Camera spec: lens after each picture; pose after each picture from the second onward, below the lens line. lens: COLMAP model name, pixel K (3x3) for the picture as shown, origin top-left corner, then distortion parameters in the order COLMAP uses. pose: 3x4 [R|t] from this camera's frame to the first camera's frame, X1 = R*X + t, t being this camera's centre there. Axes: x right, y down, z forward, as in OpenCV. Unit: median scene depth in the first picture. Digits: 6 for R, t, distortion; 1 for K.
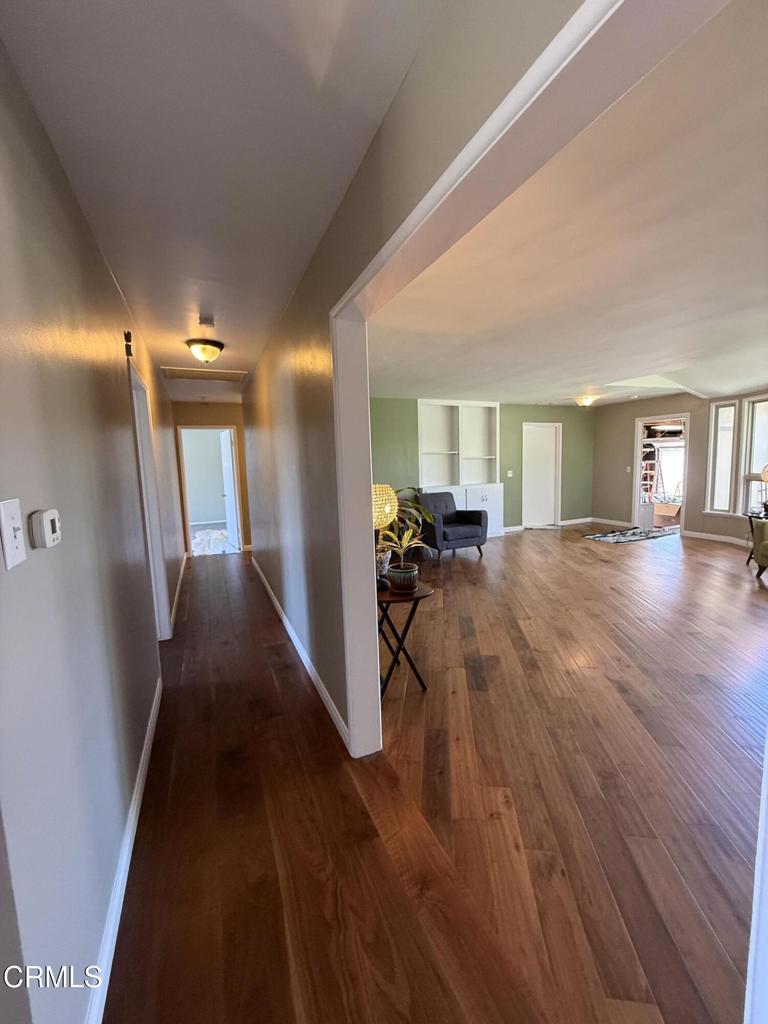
lens RADIAL K [[407.0, 0, 385.5], [0, 407.0, 505.5], [0, 0, 1]] dist [-0.001746, 0.000767]
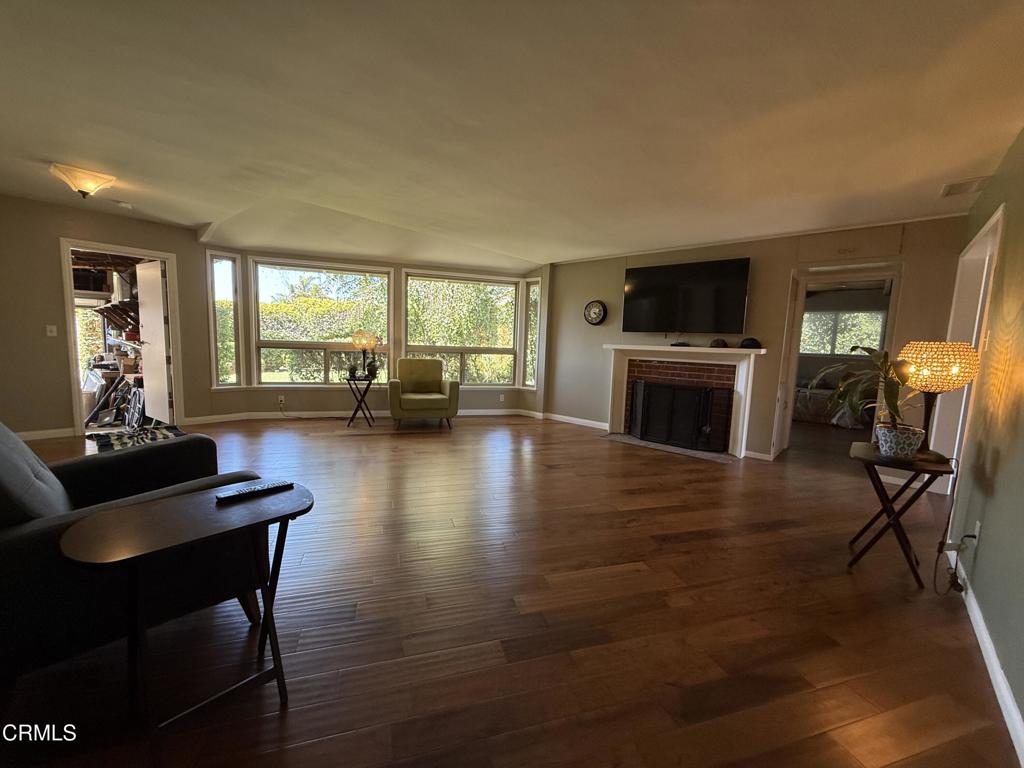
lens RADIAL K [[407.0, 0, 513.8], [0, 407.0, 380.8], [0, 0, 1]] dist [-0.001746, 0.000767]
pose [[-0.418102, -0.079463, 0.904918, -0.190398], [0.069874, 0.990402, 0.119253, -0.059151], [-0.905709, 0.113090, -0.408536, 0.899927]]
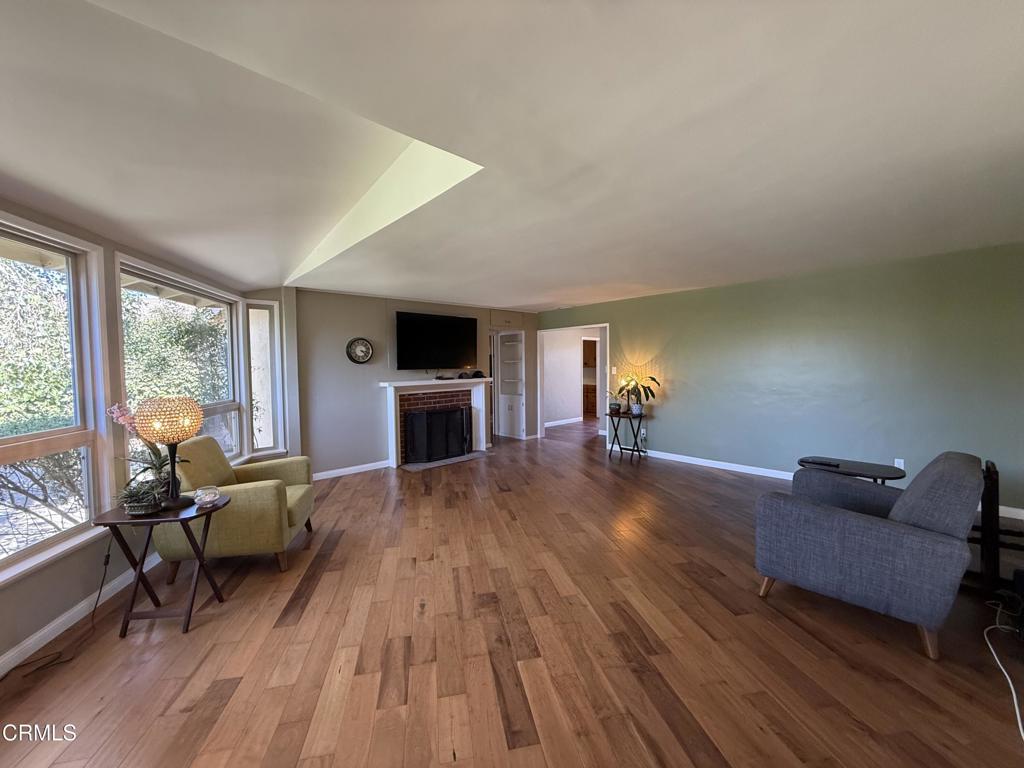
lens RADIAL K [[407.0, 0, 513.2], [0, 407.0, 386.6], [0, 0, 1]] dist [-0.001746, 0.000767]
pose [[-0.953541, 0.053285, -0.296515, 0.591934], [0.006394, 0.987592, 0.156911, -0.155930], [0.301197, 0.147725, -0.942050, 1.312703]]
